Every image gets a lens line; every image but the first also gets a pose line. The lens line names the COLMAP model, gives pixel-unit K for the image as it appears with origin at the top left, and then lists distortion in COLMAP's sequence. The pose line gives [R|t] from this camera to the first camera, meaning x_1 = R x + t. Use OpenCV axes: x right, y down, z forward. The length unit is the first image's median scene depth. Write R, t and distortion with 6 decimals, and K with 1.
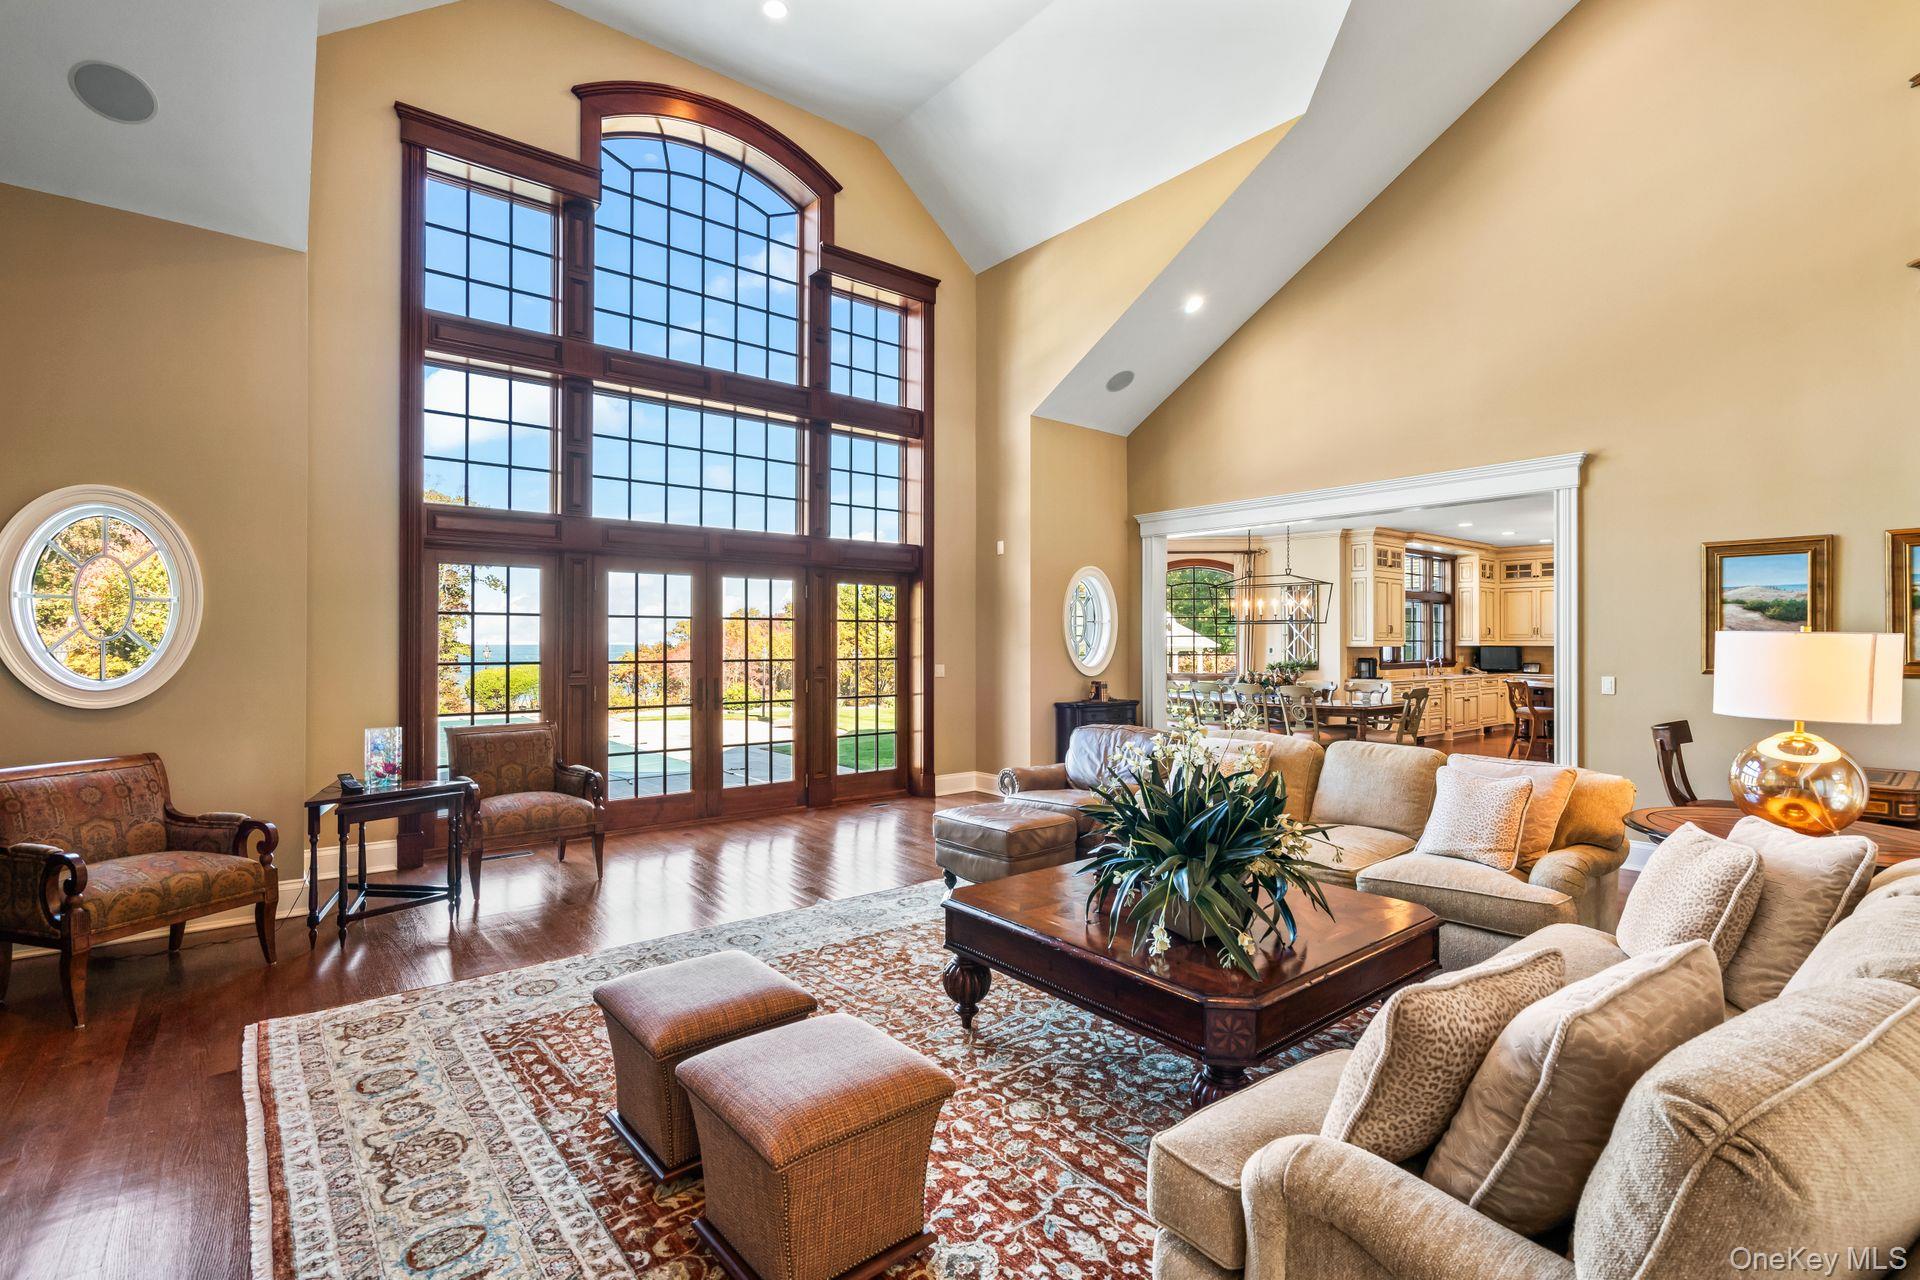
lens RADIAL K [[879.8, 0, 962.8], [0, 879.8, 639.6], [0, 0, 1]] dist [-0.001862, -0.000029]
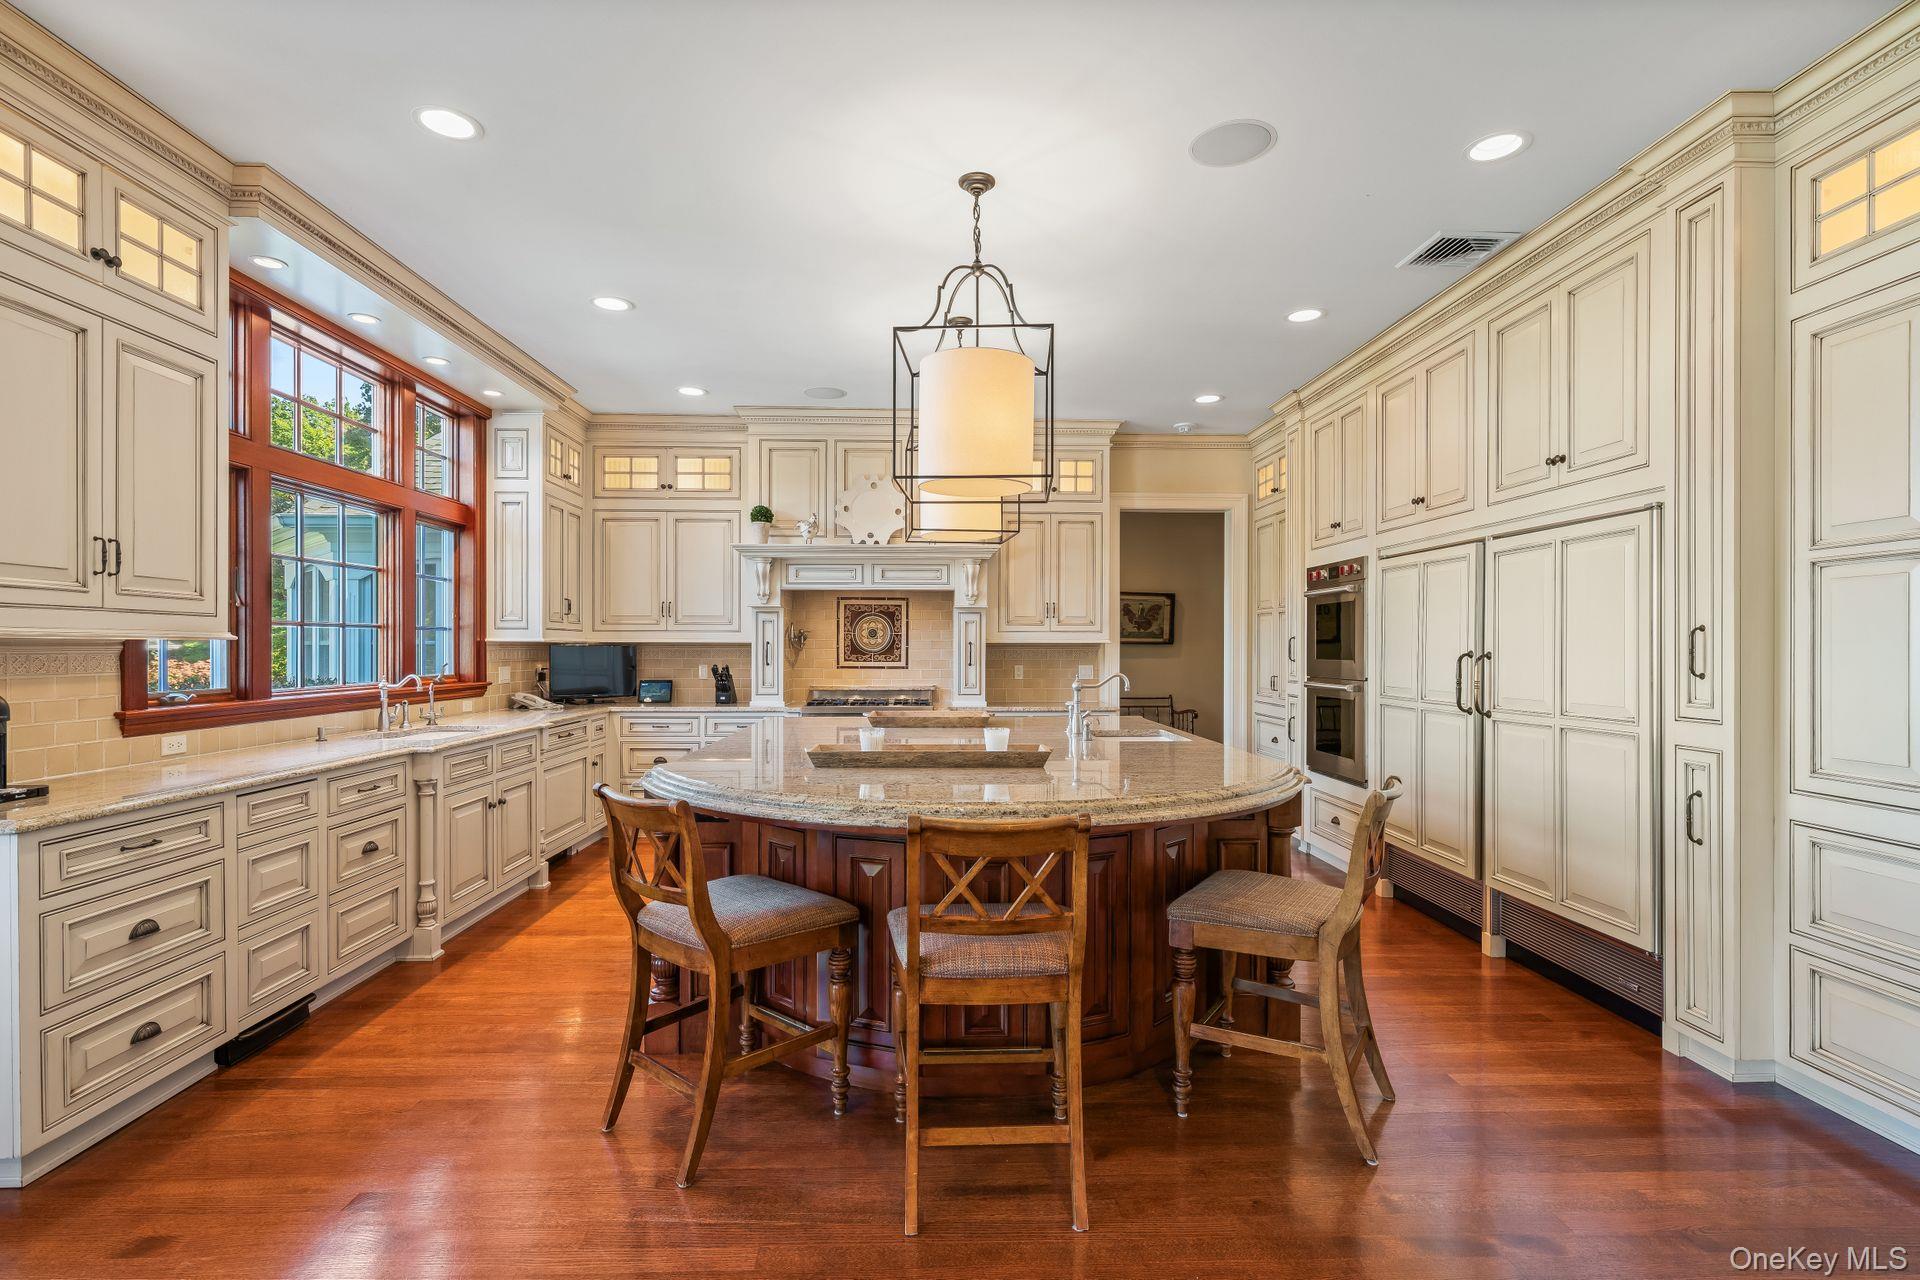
lens RADIAL K [[920.5, 0, 962.6], [0, 920.5, 645.0], [0, 0, 1]] dist [0.003110, 0.000042]
pose [[0.604896, -0.001186, 0.796303, 0.369183], [-0.005181, 0.999972, 0.005425, 0.005143], [-0.796287, -0.007407, 0.604873, 0.594658]]
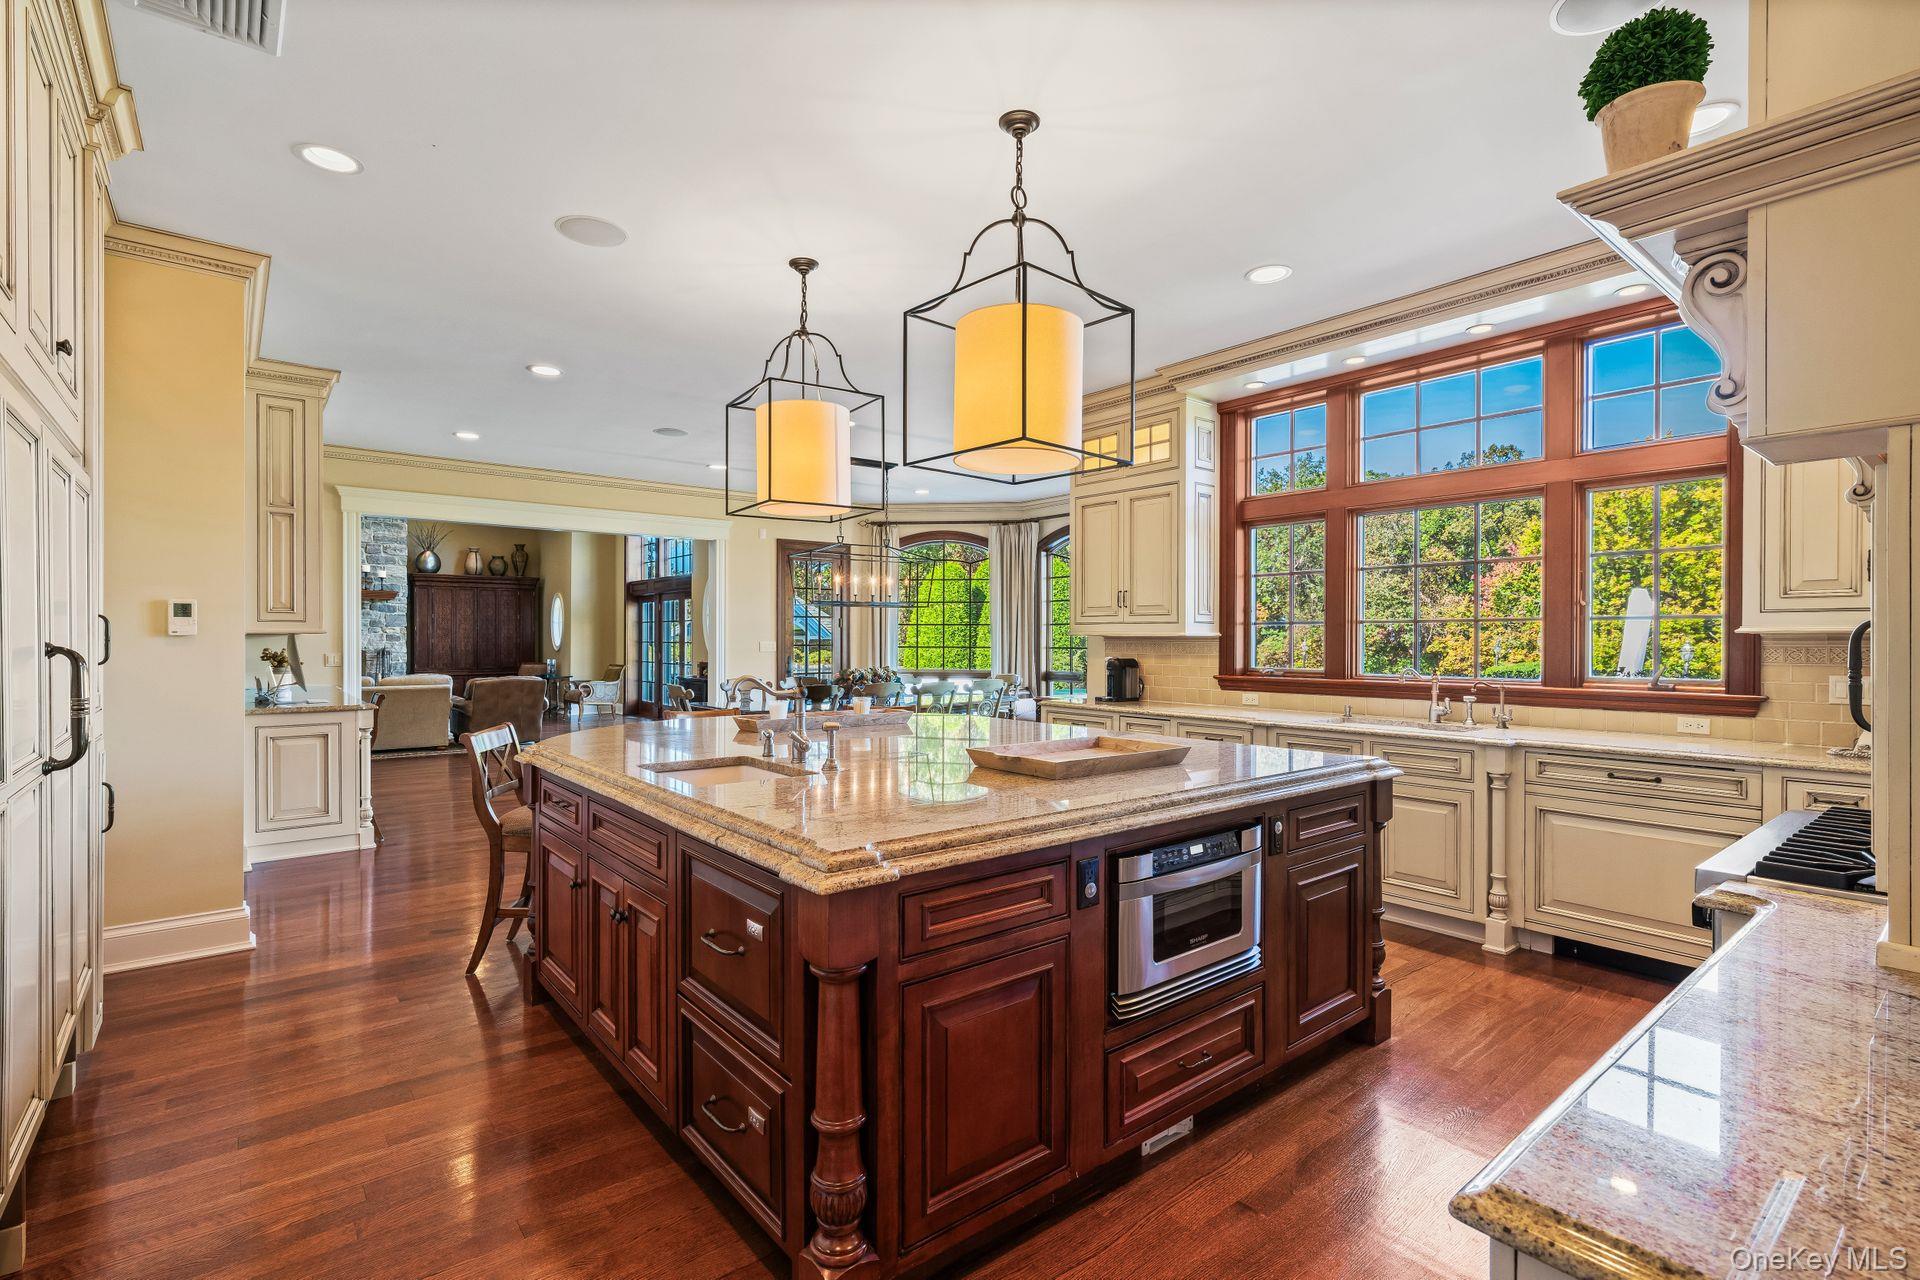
lens RADIAL K [[879.8, 0, 942.0], [0, 879.8, 641.2], [0, 0, 1]] dist [-0.001862, -0.000029]
pose [[-0.017287, -0.001663, -0.999849, 0.836069], [0.002209, 0.999996, -0.001701, 0.008875], [0.999848, -0.002238, -0.017283, 0.783718]]
